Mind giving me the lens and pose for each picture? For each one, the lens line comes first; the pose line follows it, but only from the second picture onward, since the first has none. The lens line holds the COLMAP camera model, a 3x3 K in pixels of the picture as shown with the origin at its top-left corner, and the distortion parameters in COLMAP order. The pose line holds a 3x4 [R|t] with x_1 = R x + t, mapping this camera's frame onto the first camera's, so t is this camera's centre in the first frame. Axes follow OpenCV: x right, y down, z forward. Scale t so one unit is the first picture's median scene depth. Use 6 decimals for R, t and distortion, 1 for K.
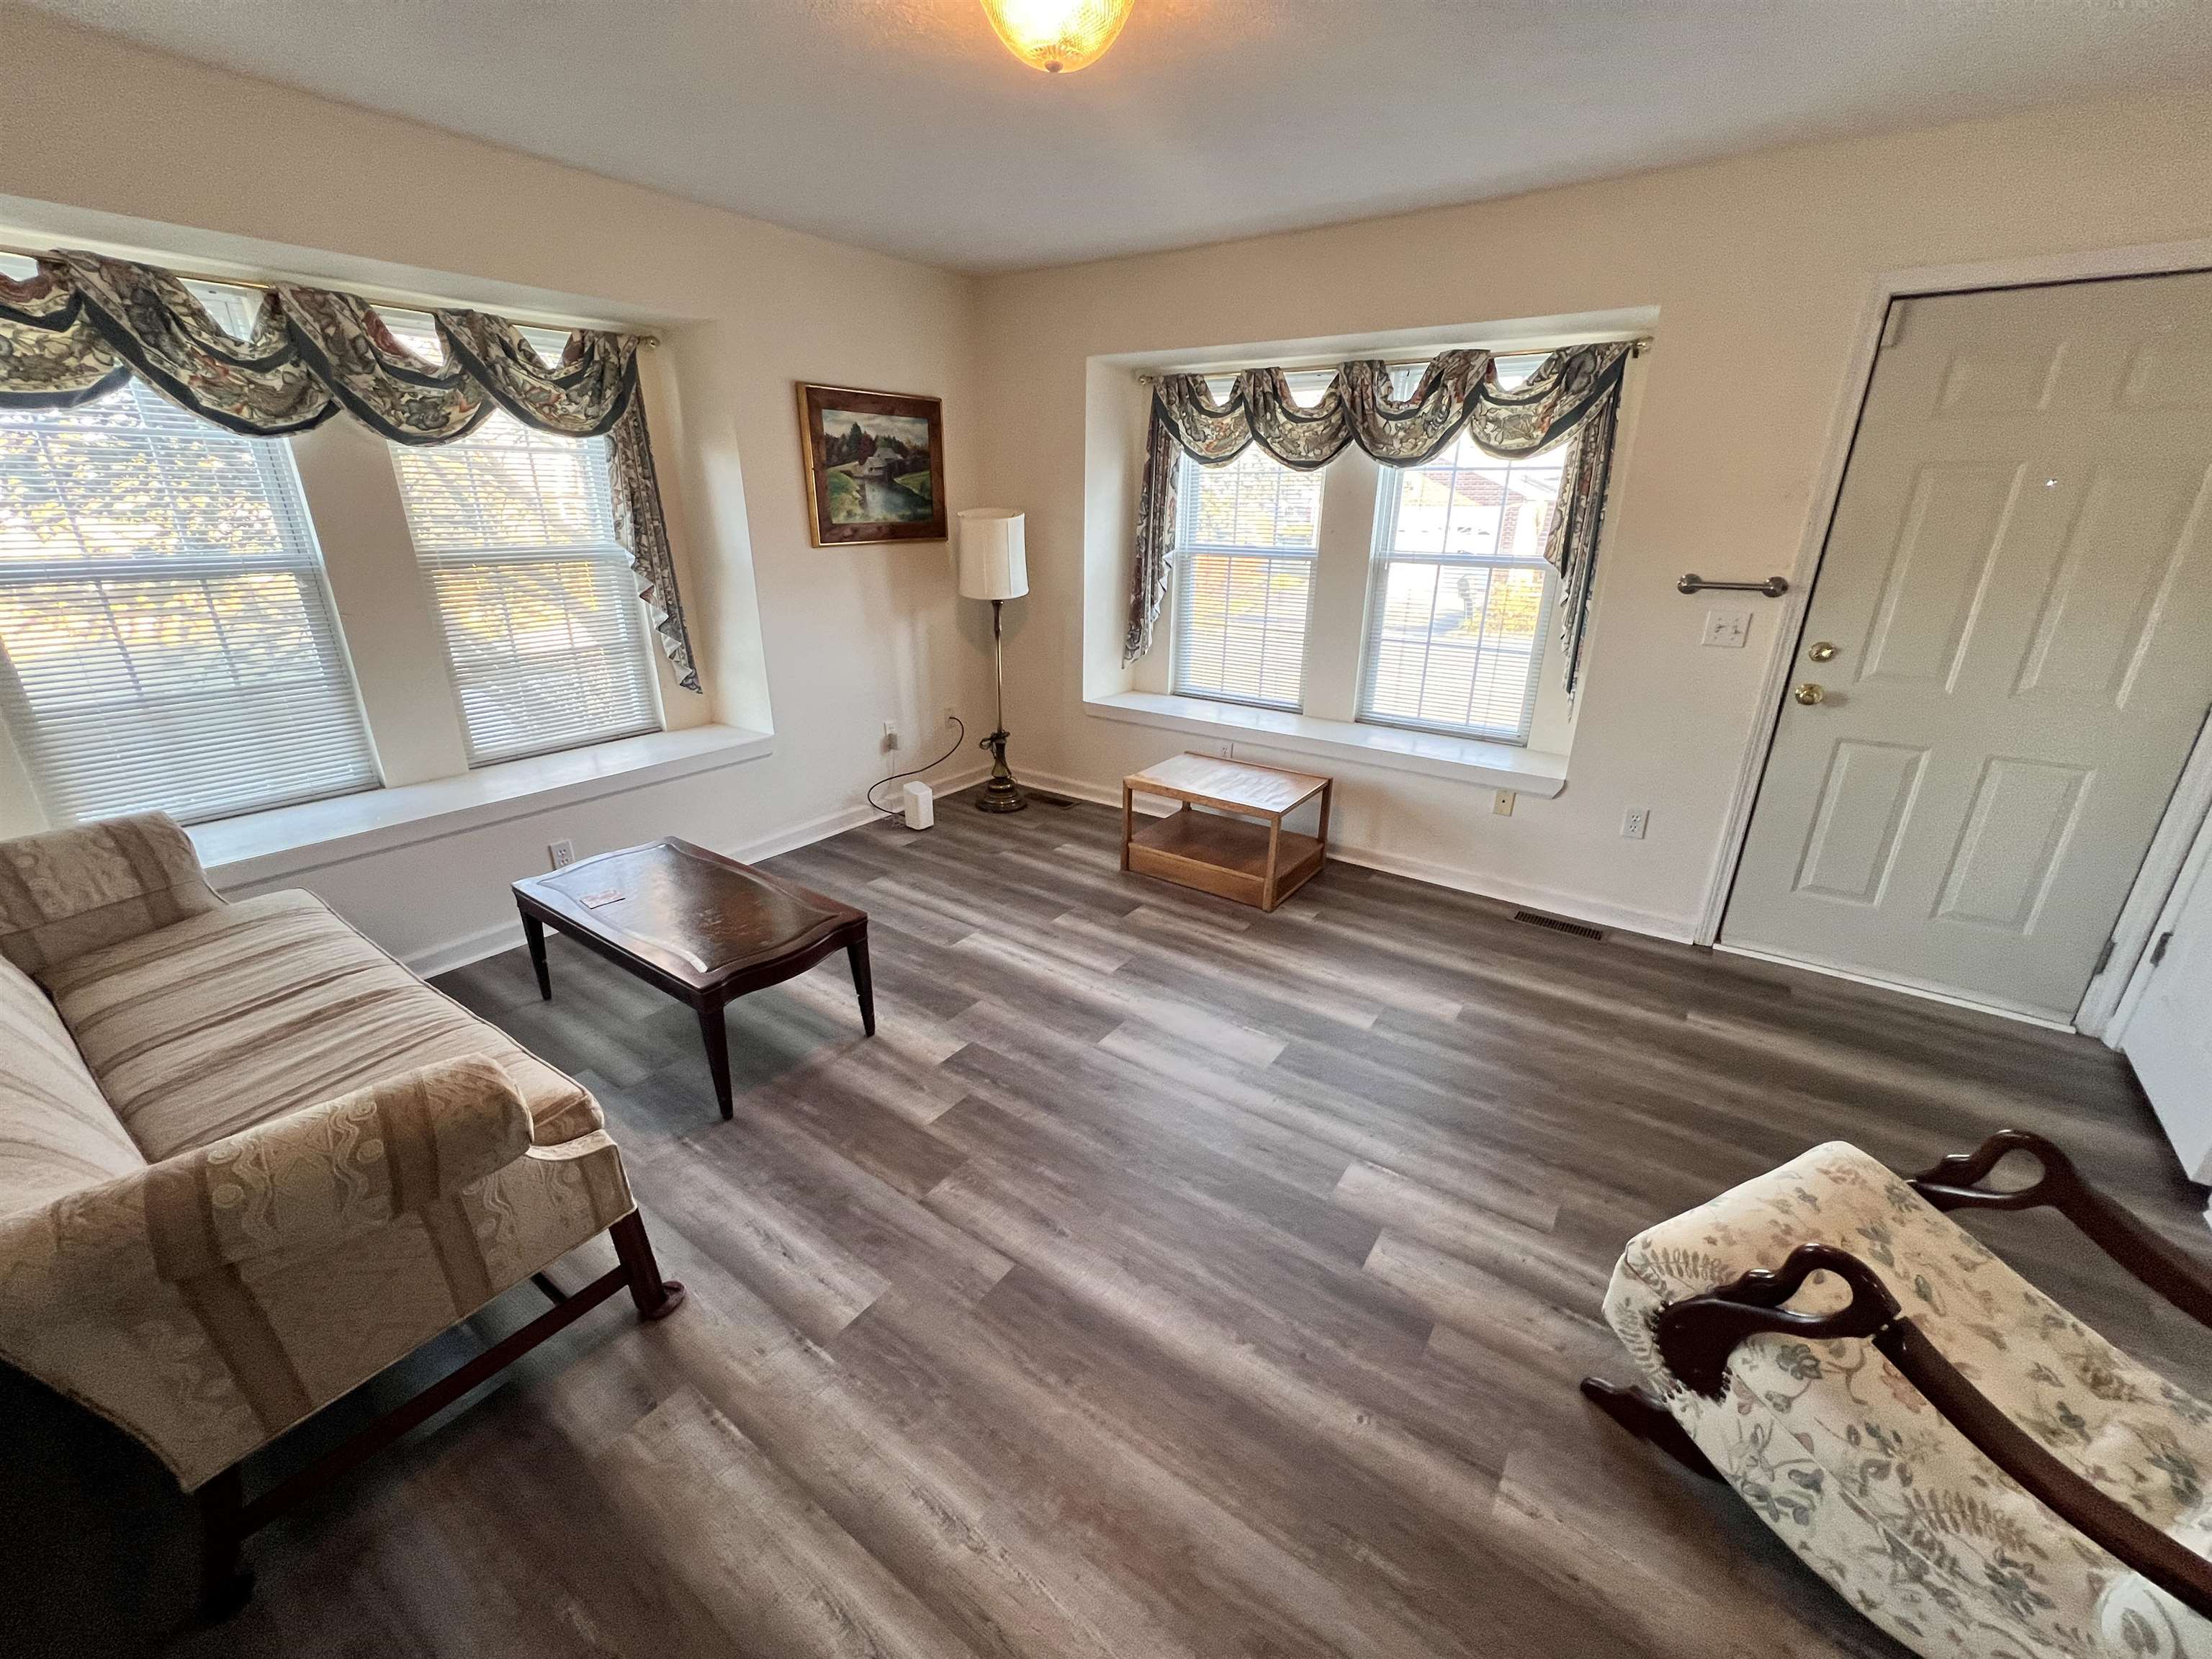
lens RADIAL K [[882.9, 0, 1094.9], [0, 882.9, 829.2], [0, 0, 1]] dist [0.000916, -0.000622]
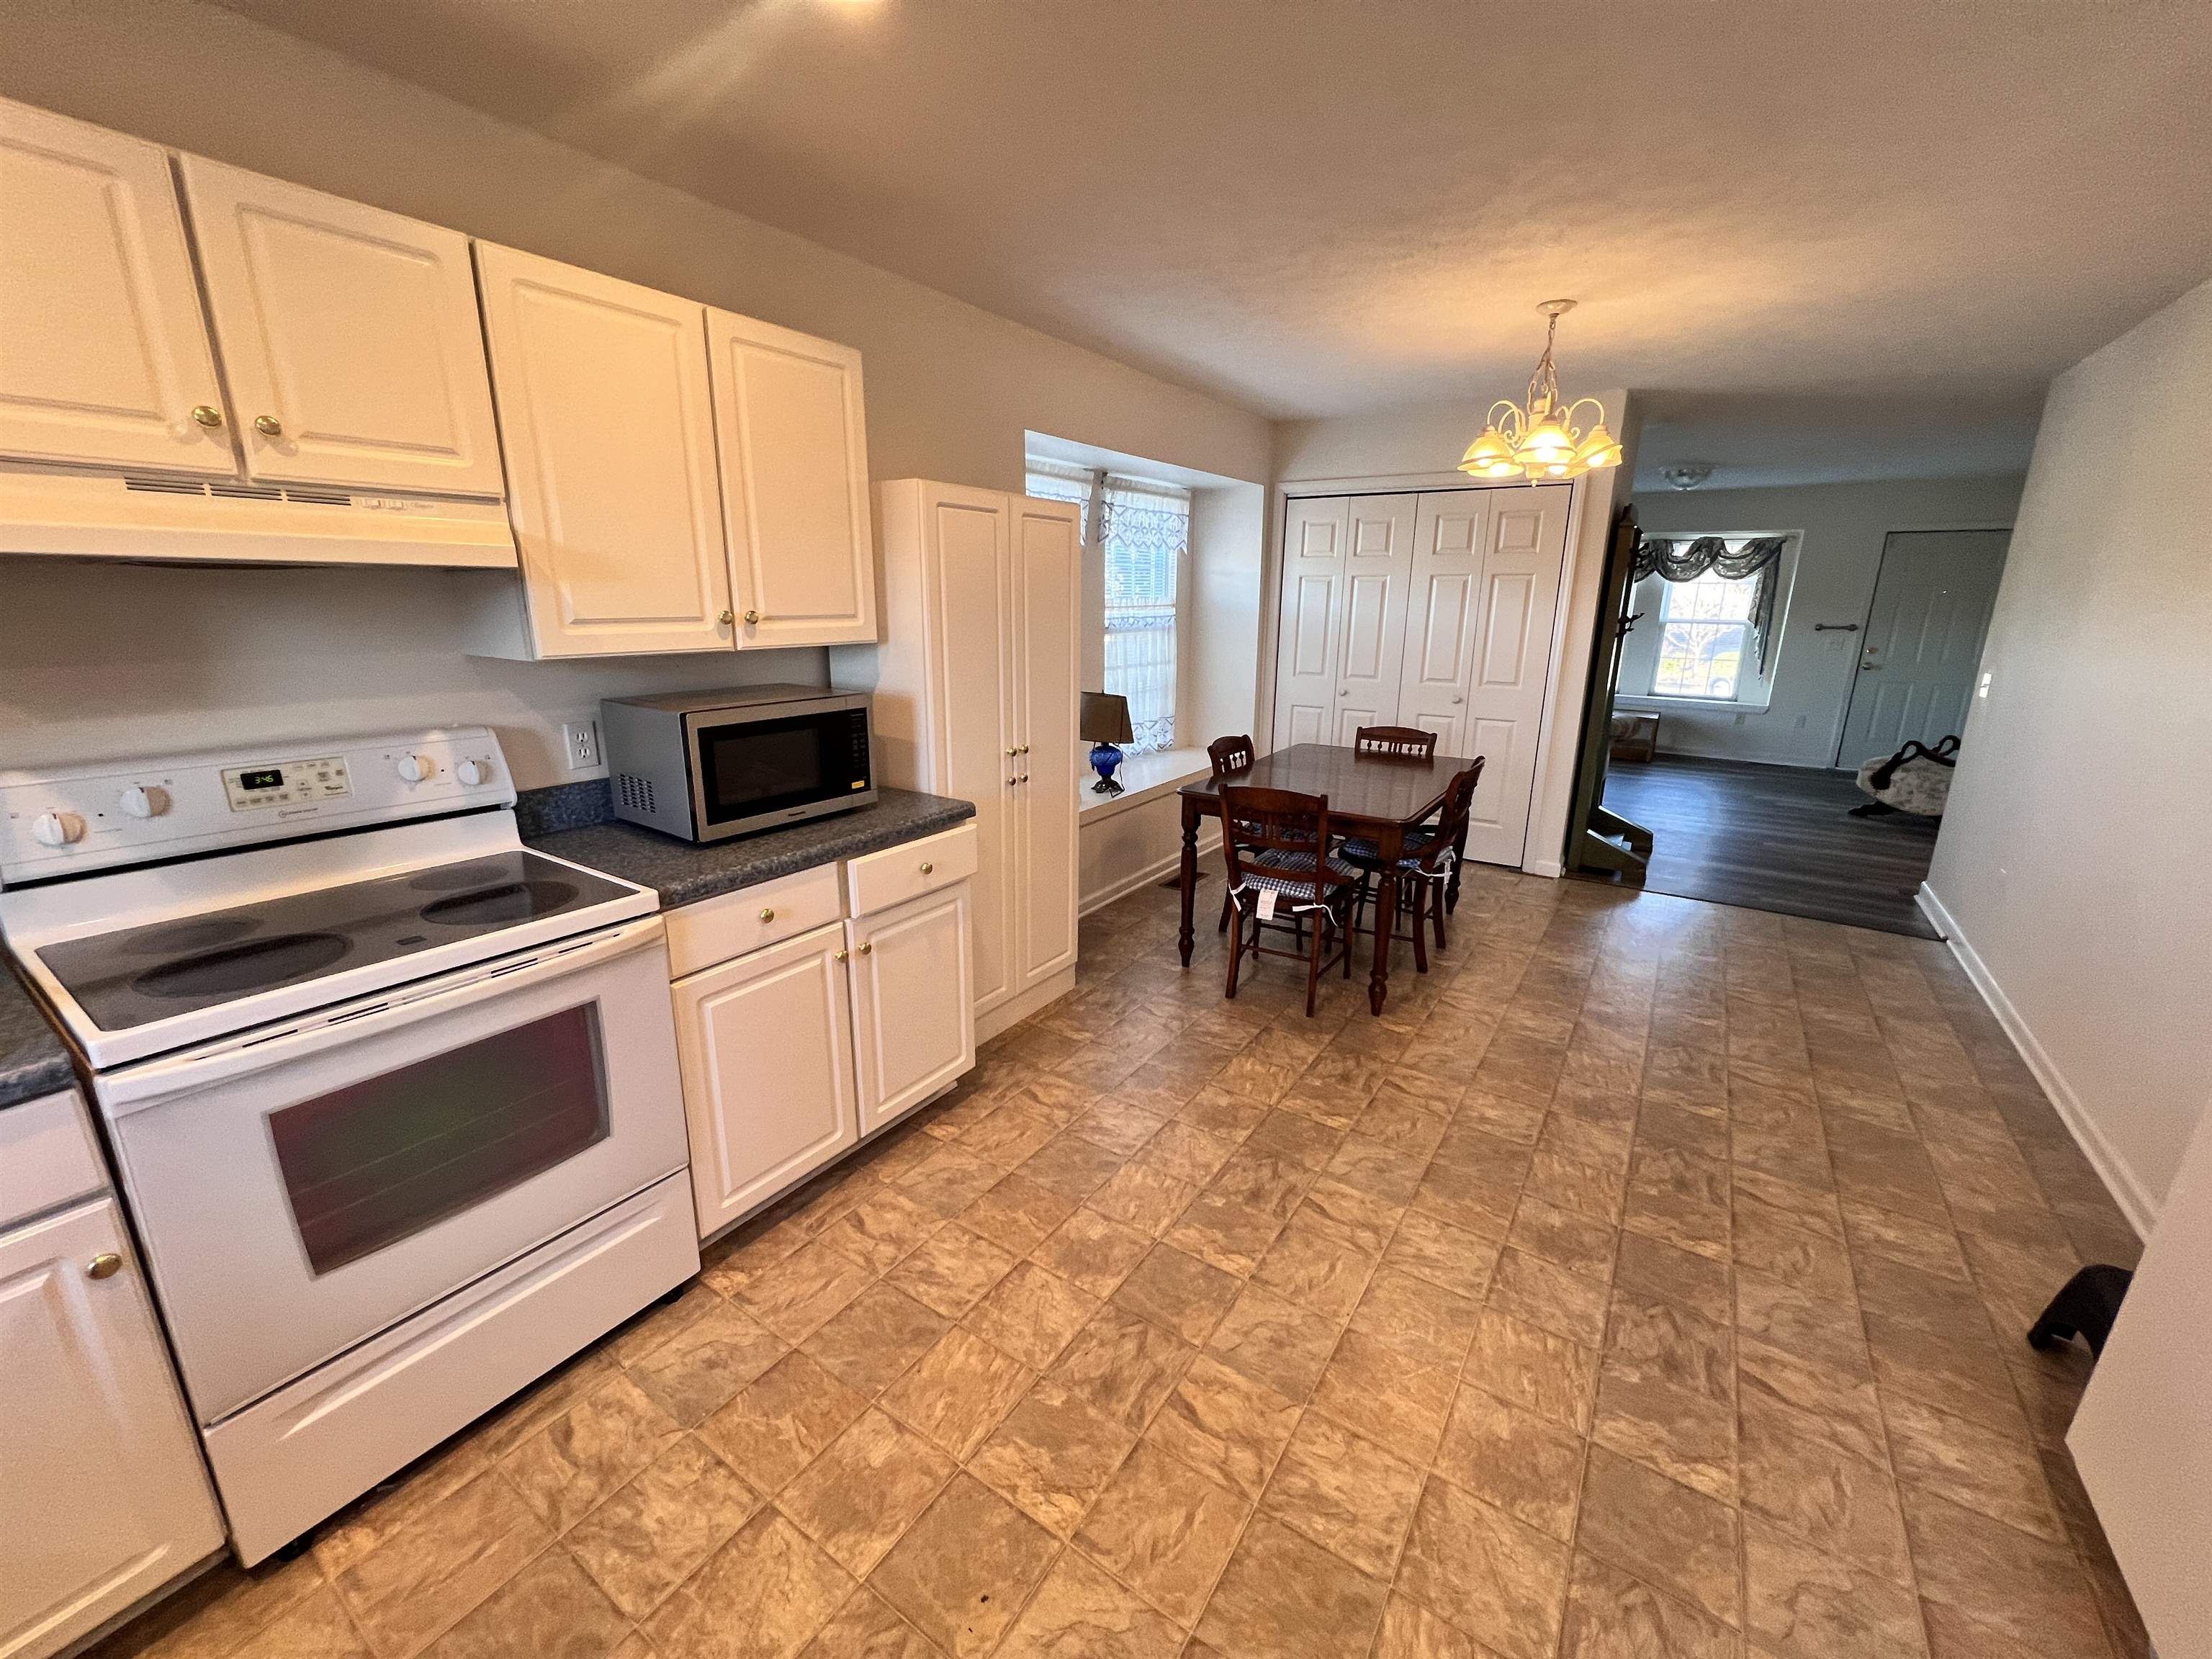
lens RADIAL K [[882.9, 0, 1113.2], [0, 882.9, 825.6], [0, 0, 1]] dist [0.000916, -0.000622]
pose [[0.999290, -0.006195, 0.037164, -1.426408], [0.009783, 0.995221, -0.097152, 0.508981], [-0.036384, 0.097447, 0.994575, -1.388607]]
